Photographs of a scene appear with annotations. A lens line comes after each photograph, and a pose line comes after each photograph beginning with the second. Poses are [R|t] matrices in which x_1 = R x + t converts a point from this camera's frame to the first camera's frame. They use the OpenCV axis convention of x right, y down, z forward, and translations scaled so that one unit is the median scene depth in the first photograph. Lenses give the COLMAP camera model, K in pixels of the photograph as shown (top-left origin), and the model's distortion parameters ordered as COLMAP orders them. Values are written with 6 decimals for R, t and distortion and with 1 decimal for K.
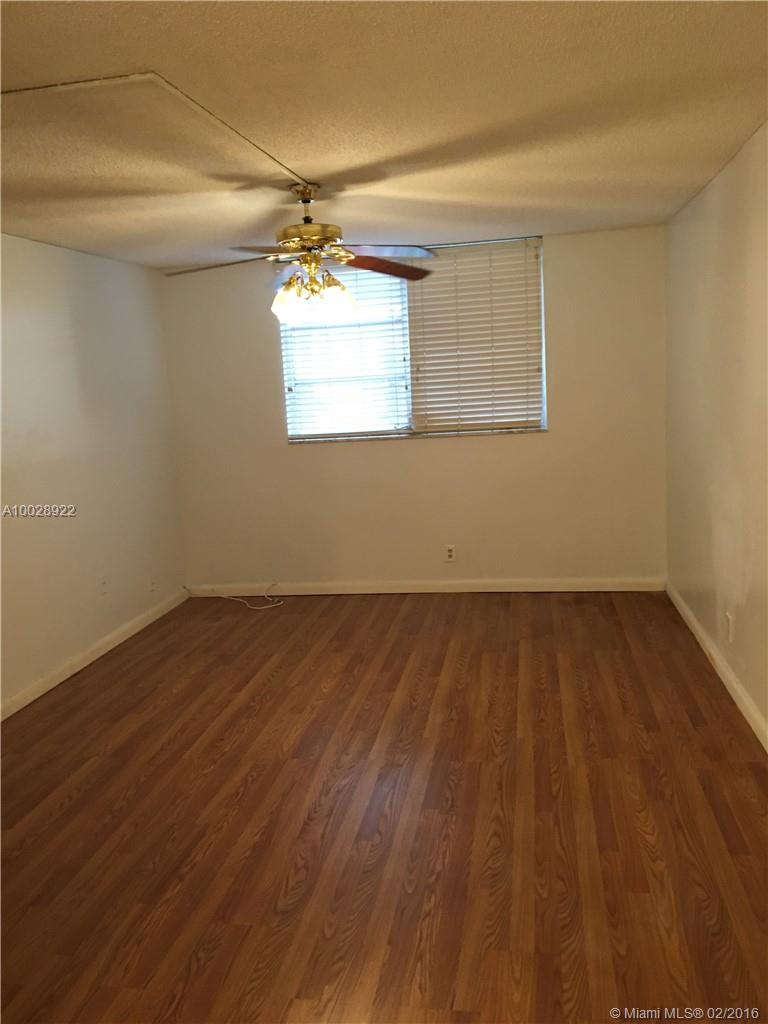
lens RADIAL K [[865.2, 0, 384.0], [0, 865.2, 512.0], [0, 0, 1]] dist [0.097668, -0.166474]
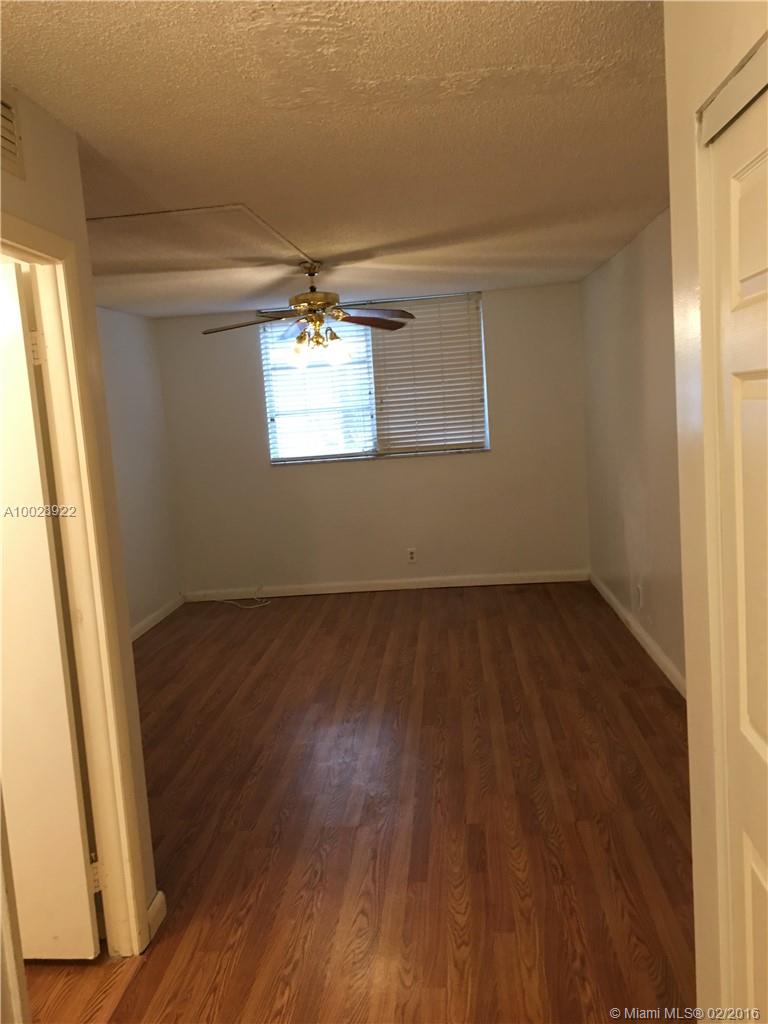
lens RADIAL K [[865.2, 0, 384.0], [0, 865.2, 512.0], [0, 0, 1]] dist [0.097668, -0.166474]
pose [[0.995912, -0.025107, 0.086769, -0.073032], [0.028128, 0.999034, -0.033773, 0.031812], [-0.085837, 0.036076, 0.995656, -0.205375]]
